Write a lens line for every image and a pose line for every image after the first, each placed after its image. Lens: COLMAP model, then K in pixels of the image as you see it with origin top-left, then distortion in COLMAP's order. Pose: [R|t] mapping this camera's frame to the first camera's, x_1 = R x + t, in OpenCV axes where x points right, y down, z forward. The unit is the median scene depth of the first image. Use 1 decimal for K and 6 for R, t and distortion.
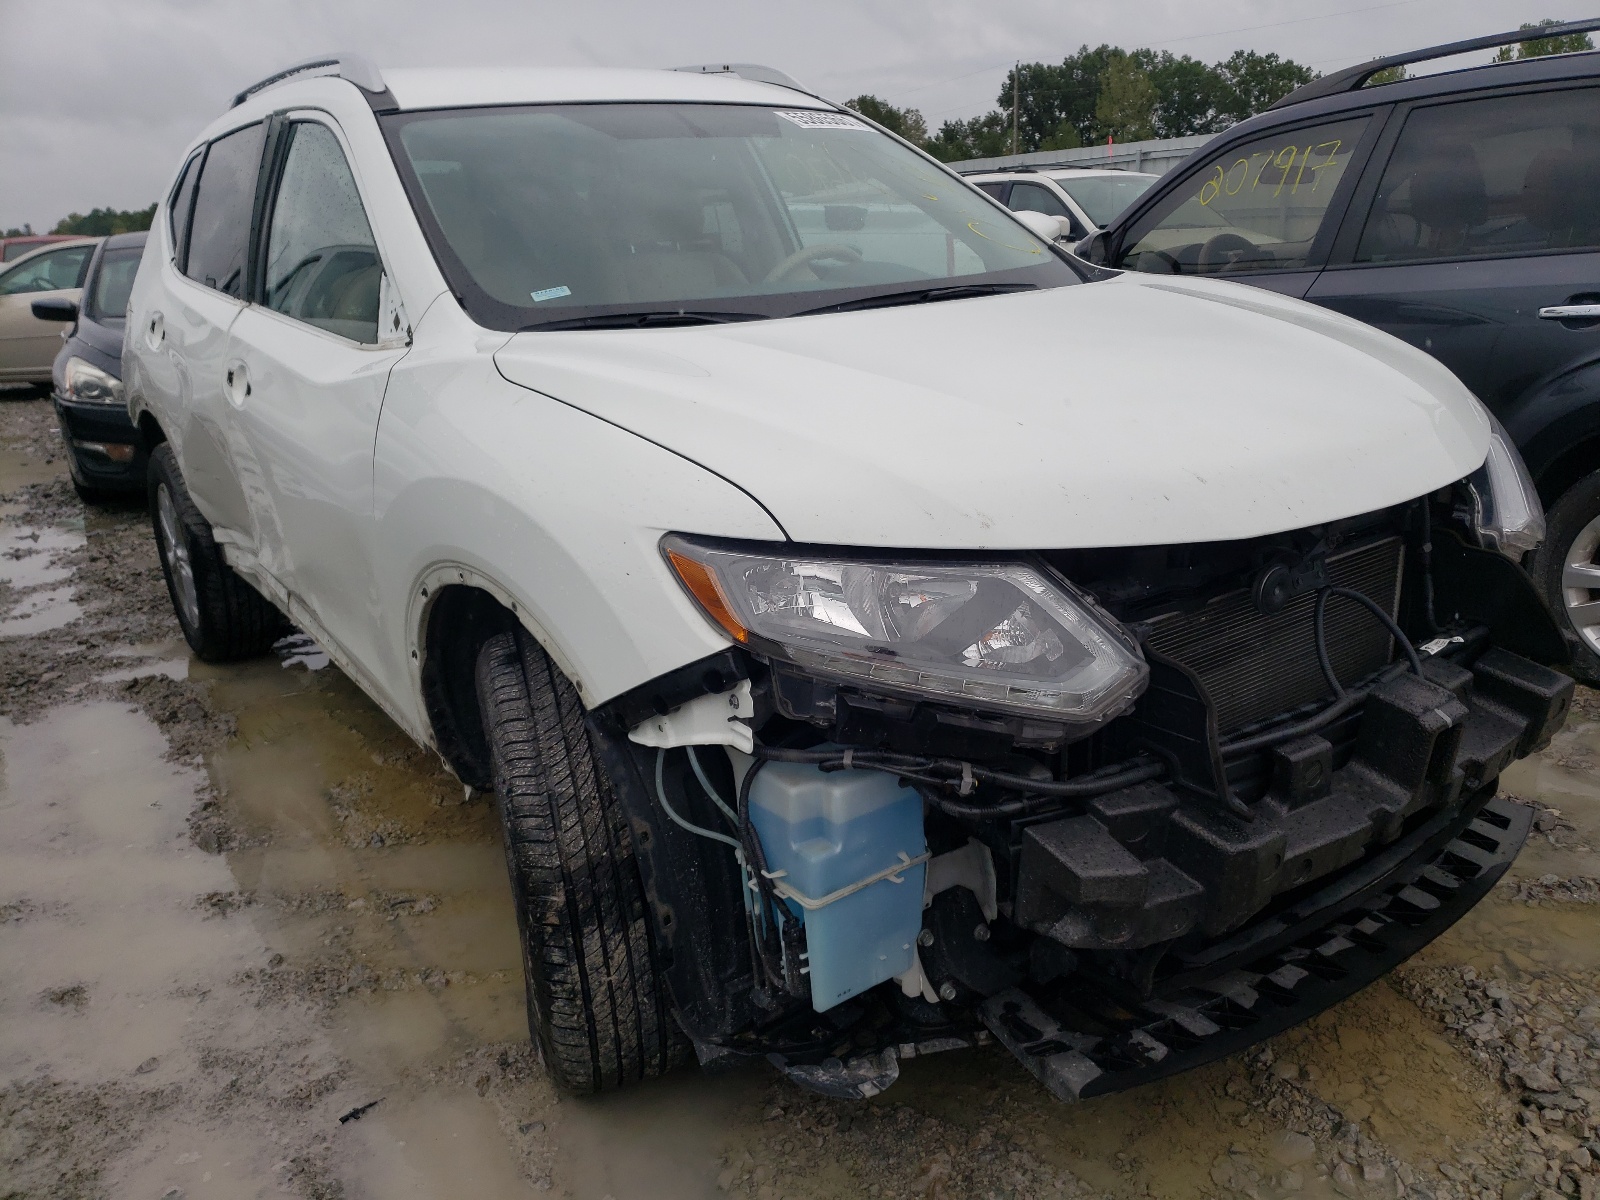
lens RADIAL K [[1196.9, 0, 803.3], [0, 1196.9, 604.6], [0, 0, 1]] dist [0.004125, 0.000053]
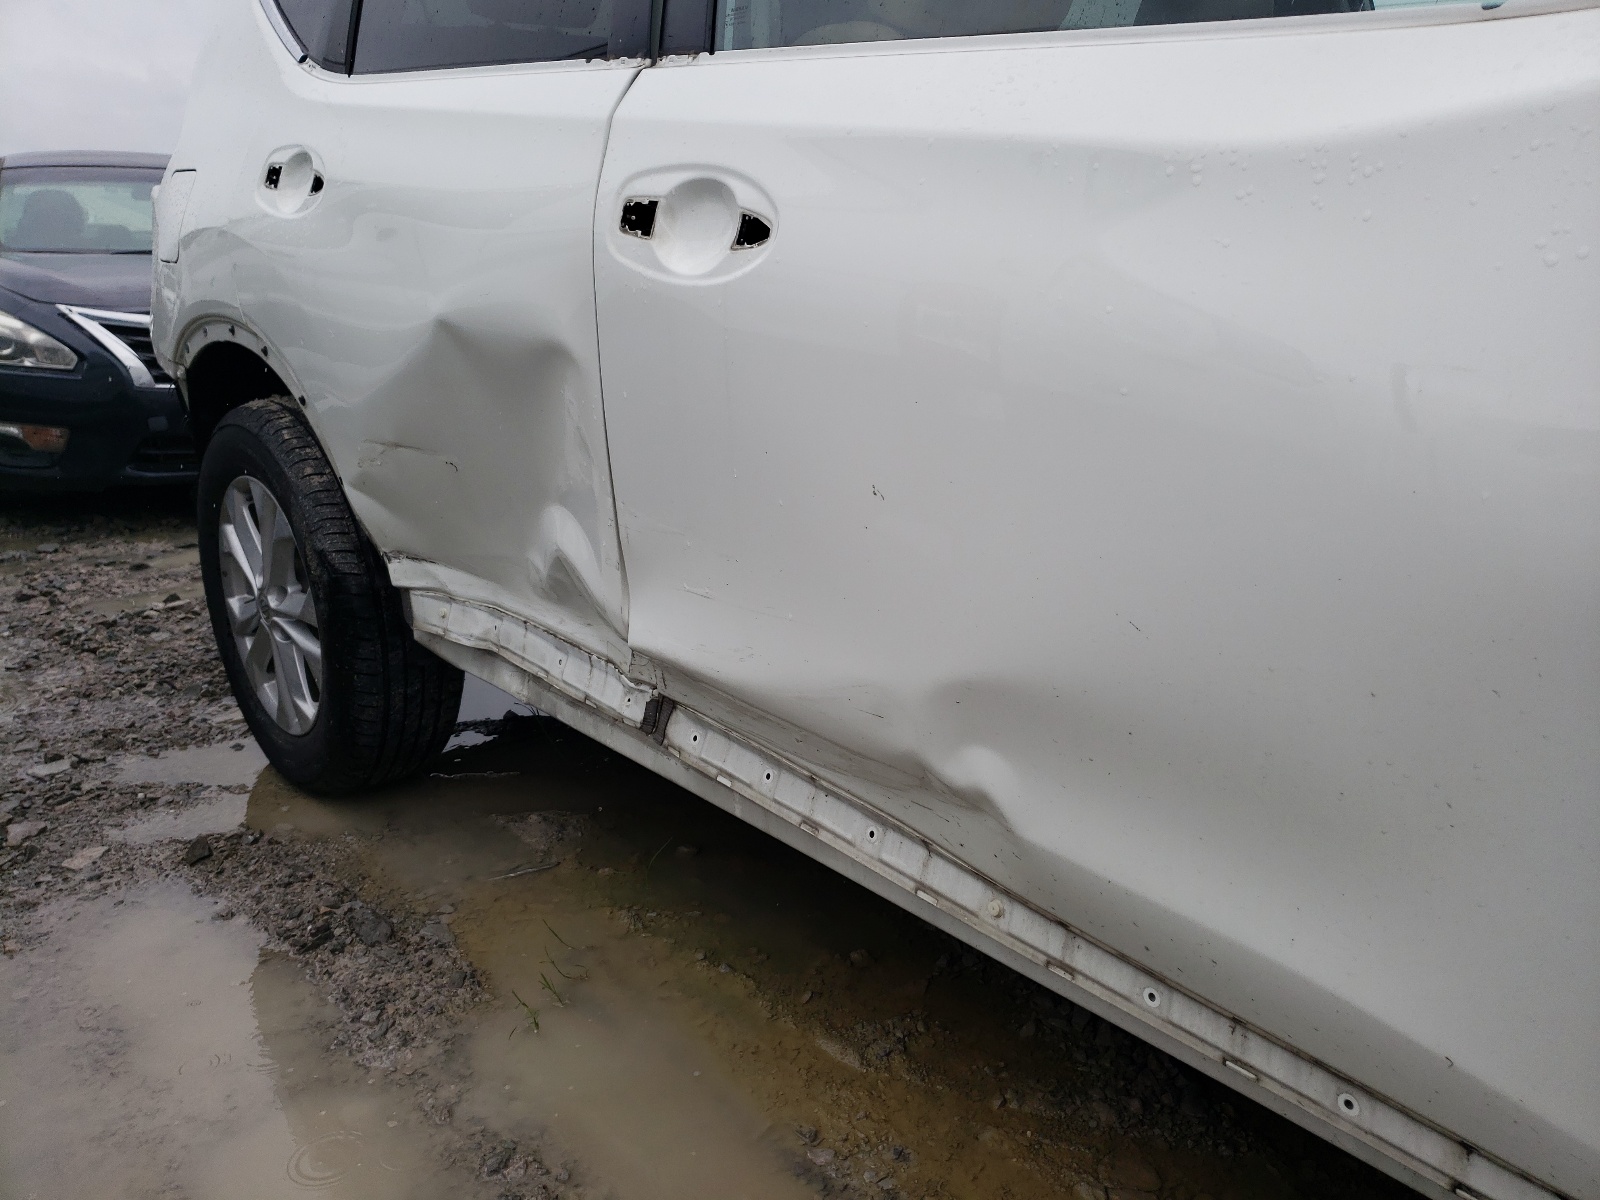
lens RADIAL K [[1196.9, 0, 794.6], [0, 1196.9, 601.8], [0, 0, 1]] dist [0.004125, 0.000053]
pose [[0.993581, 0.003706, 0.113063, -0.337892], [-0.001612, 0.999826, -0.018607, -0.032456], [-0.113112, 0.018305, 0.993414, 0.415448]]
